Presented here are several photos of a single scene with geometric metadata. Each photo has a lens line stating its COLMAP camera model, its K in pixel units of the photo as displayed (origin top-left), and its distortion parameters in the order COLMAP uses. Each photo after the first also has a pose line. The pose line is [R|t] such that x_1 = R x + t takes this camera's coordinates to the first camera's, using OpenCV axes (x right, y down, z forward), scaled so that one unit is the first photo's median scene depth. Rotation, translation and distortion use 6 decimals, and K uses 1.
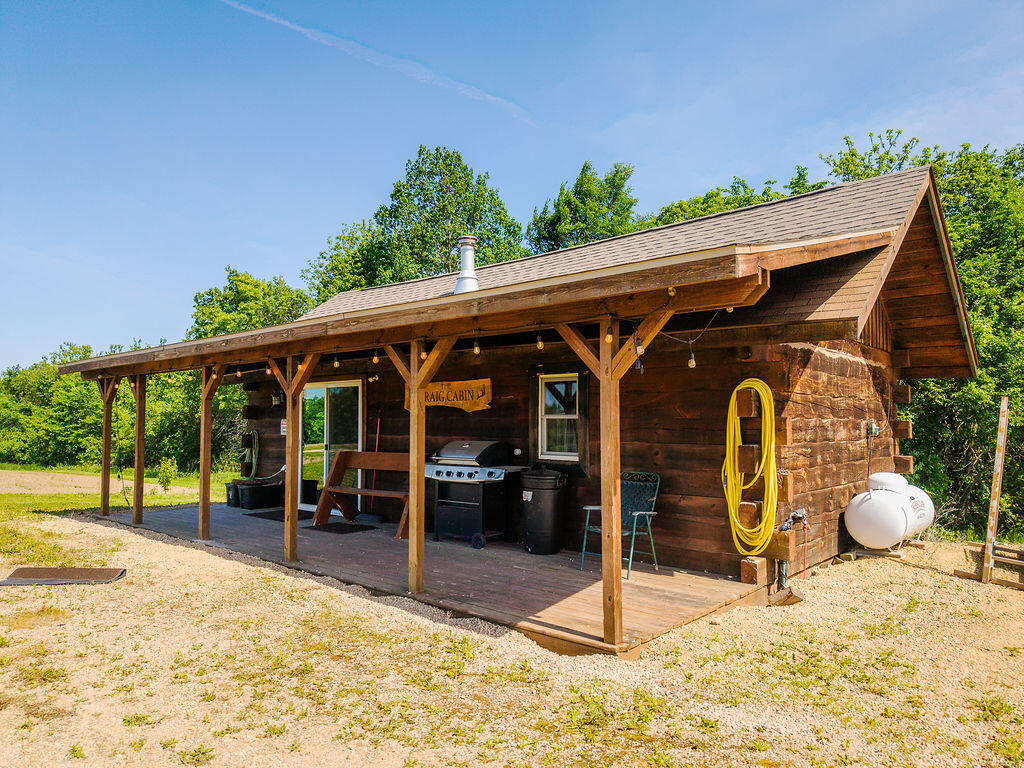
lens RADIAL K [[690.3, 0, 512.0], [0, 690.3, 384.0], [0, 0, 1]] dist [0.114894, -0.267445]
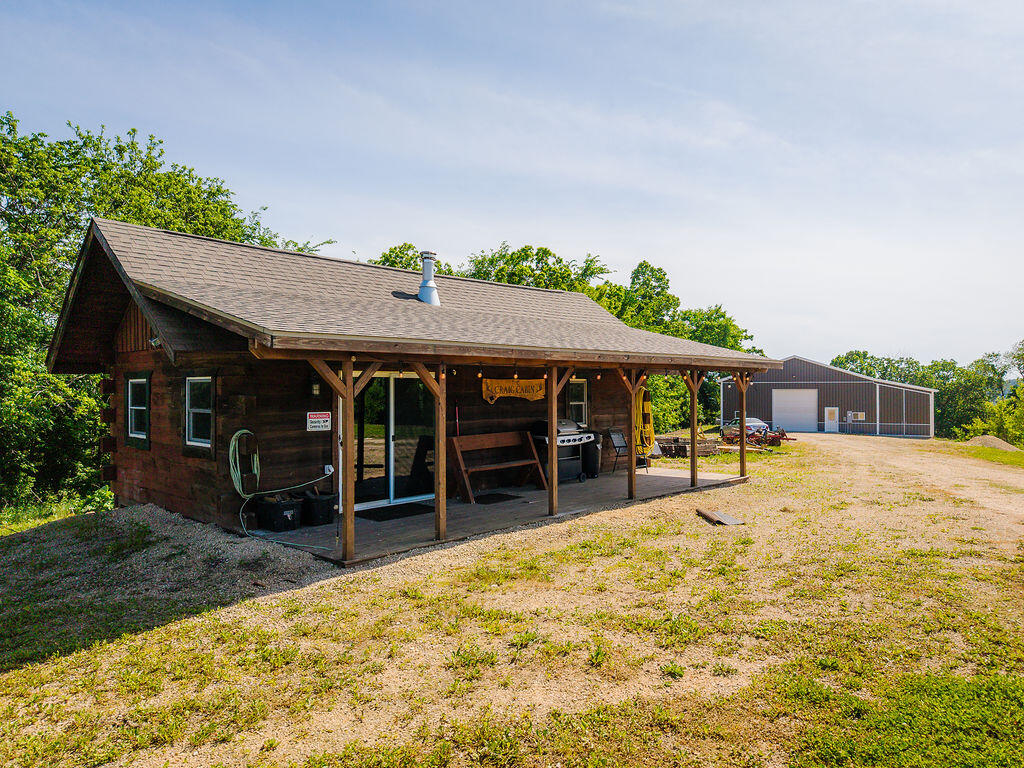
lens RADIAL K [[690.3, 0, 512.0], [0, 690.3, 384.0], [0, 0, 1]] dist [0.114894, -0.267445]
pose [[0.020780, 0.002535, 0.999781, -1.651672], [-0.054432, 0.998517, -0.001400, 0.009024], [-0.998301, -0.054391, 0.020888, 1.086545]]
